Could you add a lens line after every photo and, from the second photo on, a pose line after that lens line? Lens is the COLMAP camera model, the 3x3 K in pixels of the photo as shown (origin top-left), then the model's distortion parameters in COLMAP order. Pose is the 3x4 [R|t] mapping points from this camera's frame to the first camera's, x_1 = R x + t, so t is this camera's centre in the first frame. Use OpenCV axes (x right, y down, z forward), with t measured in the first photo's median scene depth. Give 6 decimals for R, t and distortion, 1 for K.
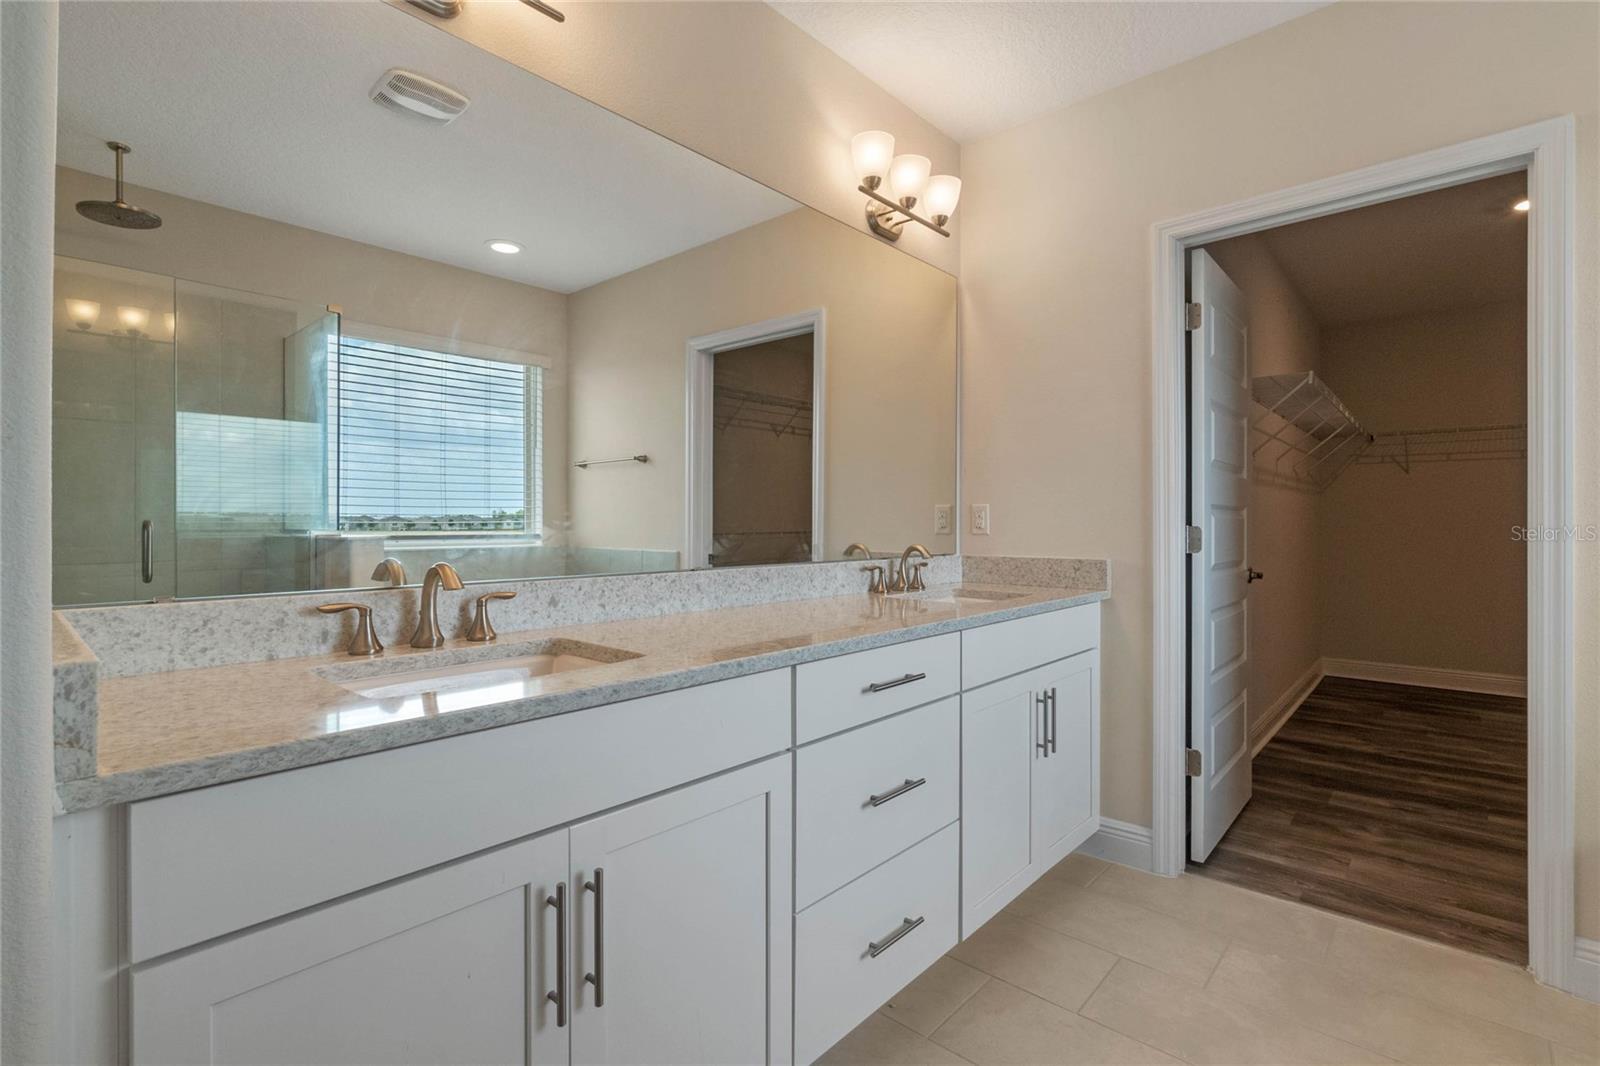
lens RADIAL K [[739.8, 0, 783.7], [0, 739.8, 513.3], [0, 0, 1]] dist [0.001186, 0.001072]
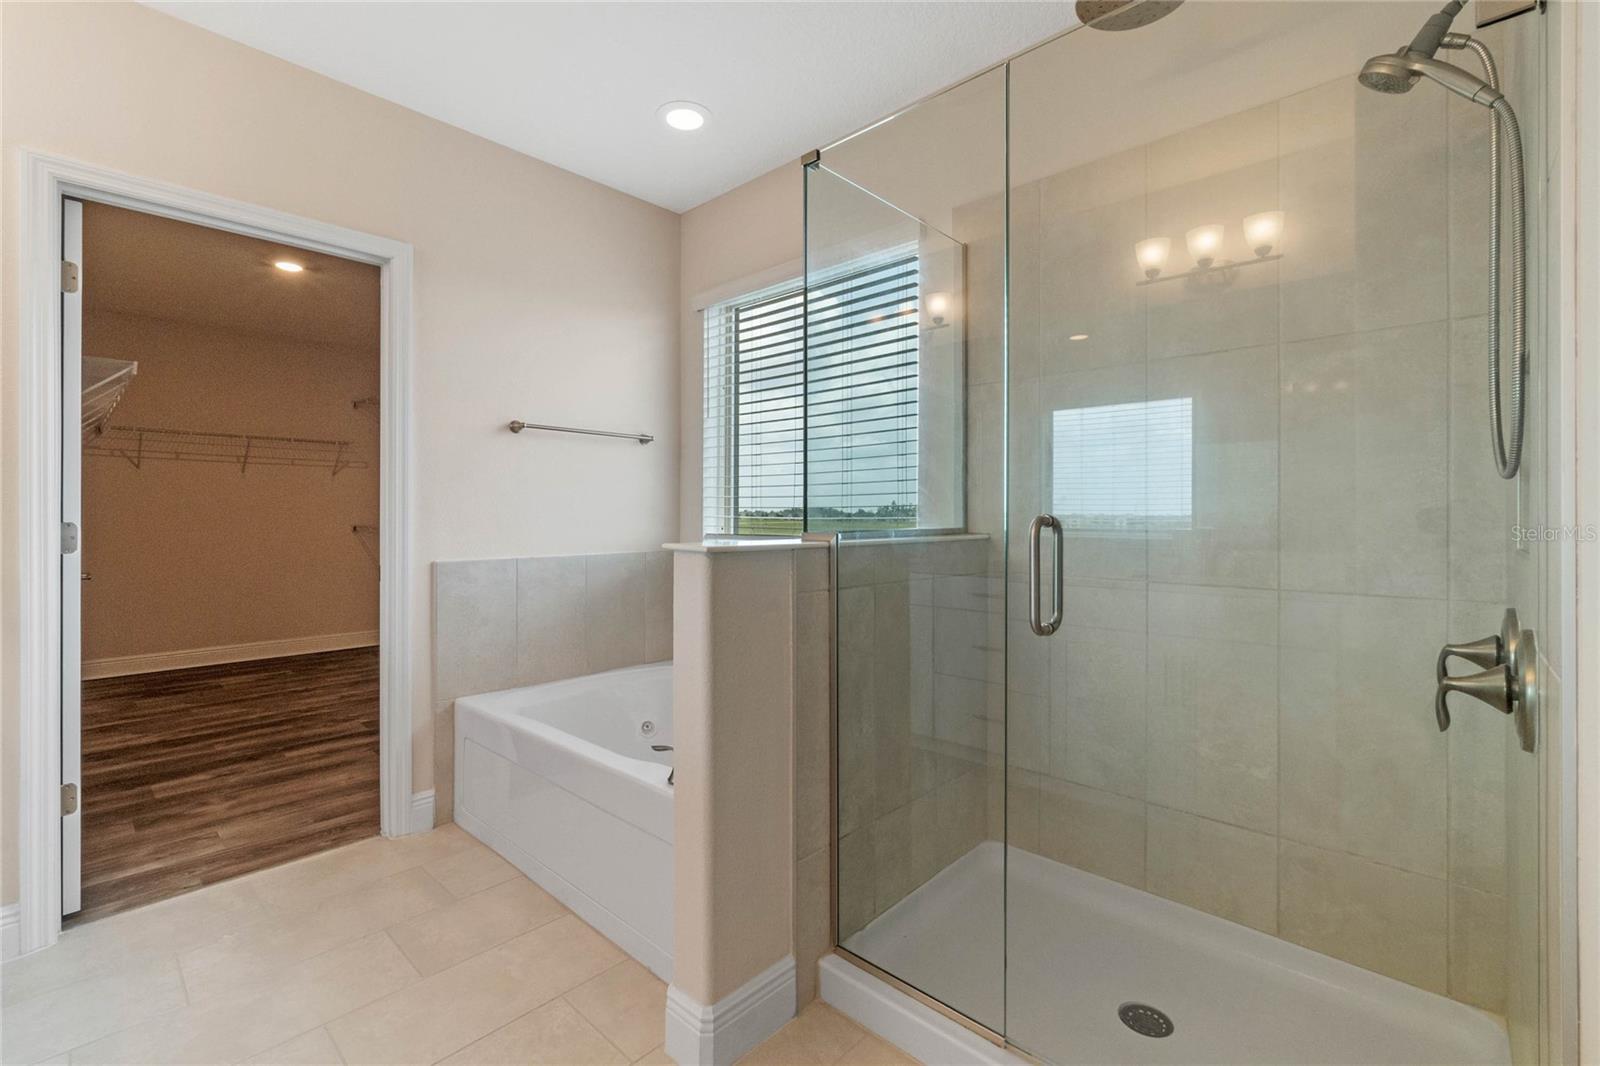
lens RADIAL K [[699.6, 0, 796.4], [0, 699.6, 516.2], [0, 0, 1]] dist [-0.000490, -0.000327]
pose [[0.021238, -0.001950, 0.999773, -0.215034], [-0.013963, 0.999900, 0.002247, -0.005391], [-0.999677, -0.014007, 0.021209, 0.130595]]
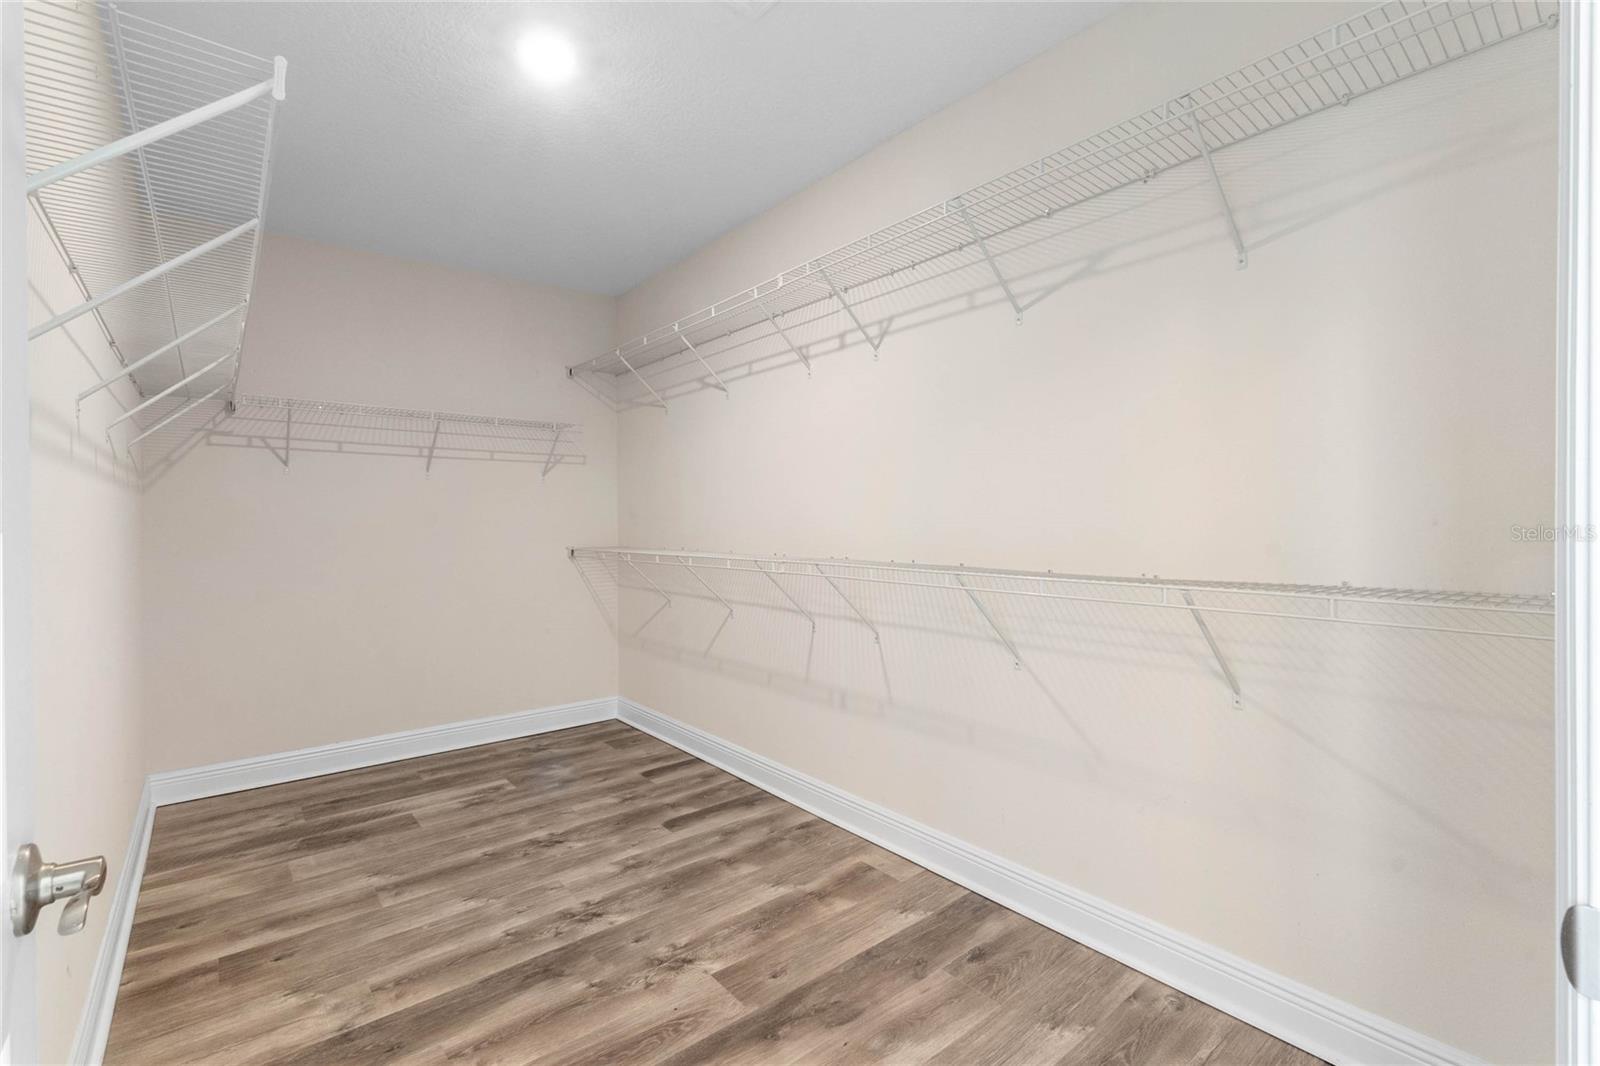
lens RADIAL K [[699.6, 0, 795.7], [0, 699.6, 531.0], [0, 0, 1]] dist [-0.000490, -0.000327]
pose [[0.144073, -0.009884, 0.989518, 0.545885], [-0.009200, 0.999894, 0.011328, -0.011222], [-0.989524, -0.010735, 0.143967, 0.884215]]
